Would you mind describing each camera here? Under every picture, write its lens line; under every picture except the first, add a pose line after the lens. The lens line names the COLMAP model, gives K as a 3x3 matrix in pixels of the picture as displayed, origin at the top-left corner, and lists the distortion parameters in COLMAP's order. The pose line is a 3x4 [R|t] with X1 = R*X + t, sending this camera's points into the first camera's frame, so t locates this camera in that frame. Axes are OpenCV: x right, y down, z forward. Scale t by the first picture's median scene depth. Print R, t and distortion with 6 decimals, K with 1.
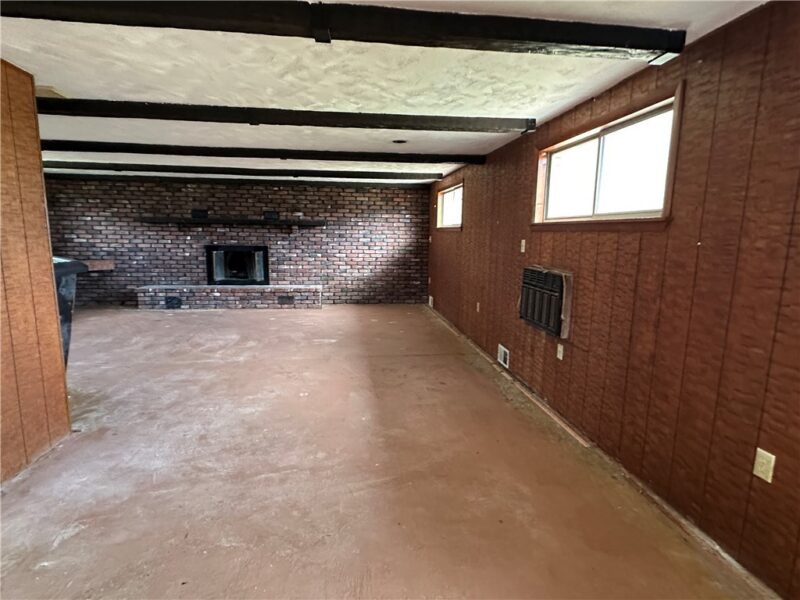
lens RADIAL K [[427.4, 0, 394.9], [0, 427.4, 297.3], [0, 0, 1]] dist [-0.001631, 0.002029]
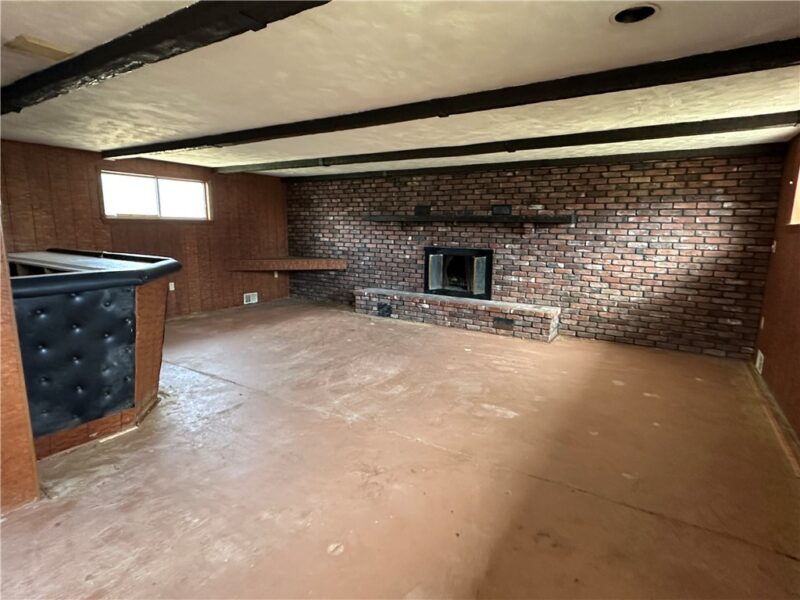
lens RADIAL K [[427.4, 0, 397.3], [0, 427.4, 298.7], [0, 0, 1]] dist [-0.001631, 0.002029]
pose [[0.769351, 0.102256, -0.630589, 0.067780], [-0.097388, 0.994342, 0.042423, -0.050403], [0.631359, 0.028774, 0.774957, 0.306252]]
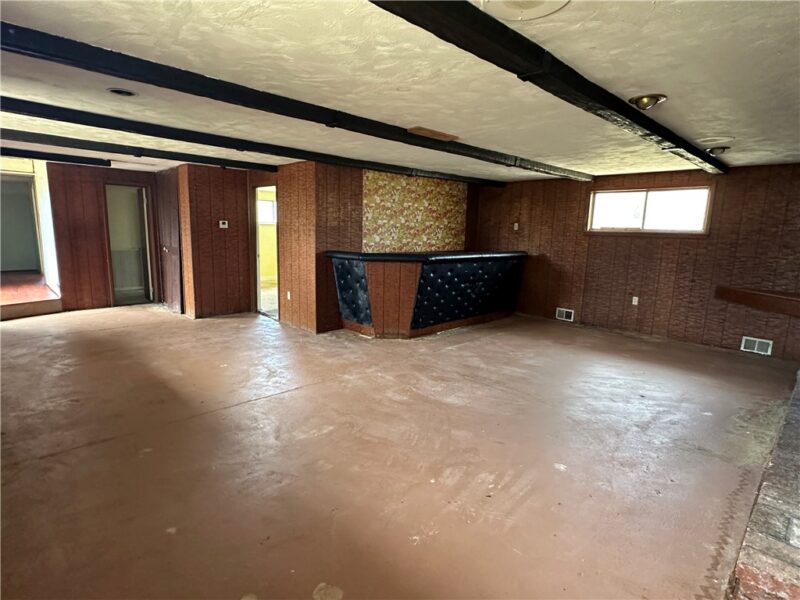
lens RADIAL K [[427.4, 0, 396.4], [0, 427.4, 300.7], [0, 0, 1]] dist [-0.001631, 0.002029]
pose [[-0.798094, 0.064251, -0.599098, 0.050660], [-0.127393, 0.953827, 0.272002, -0.160045], [0.588912, 0.293404, -0.753058, 1.024269]]
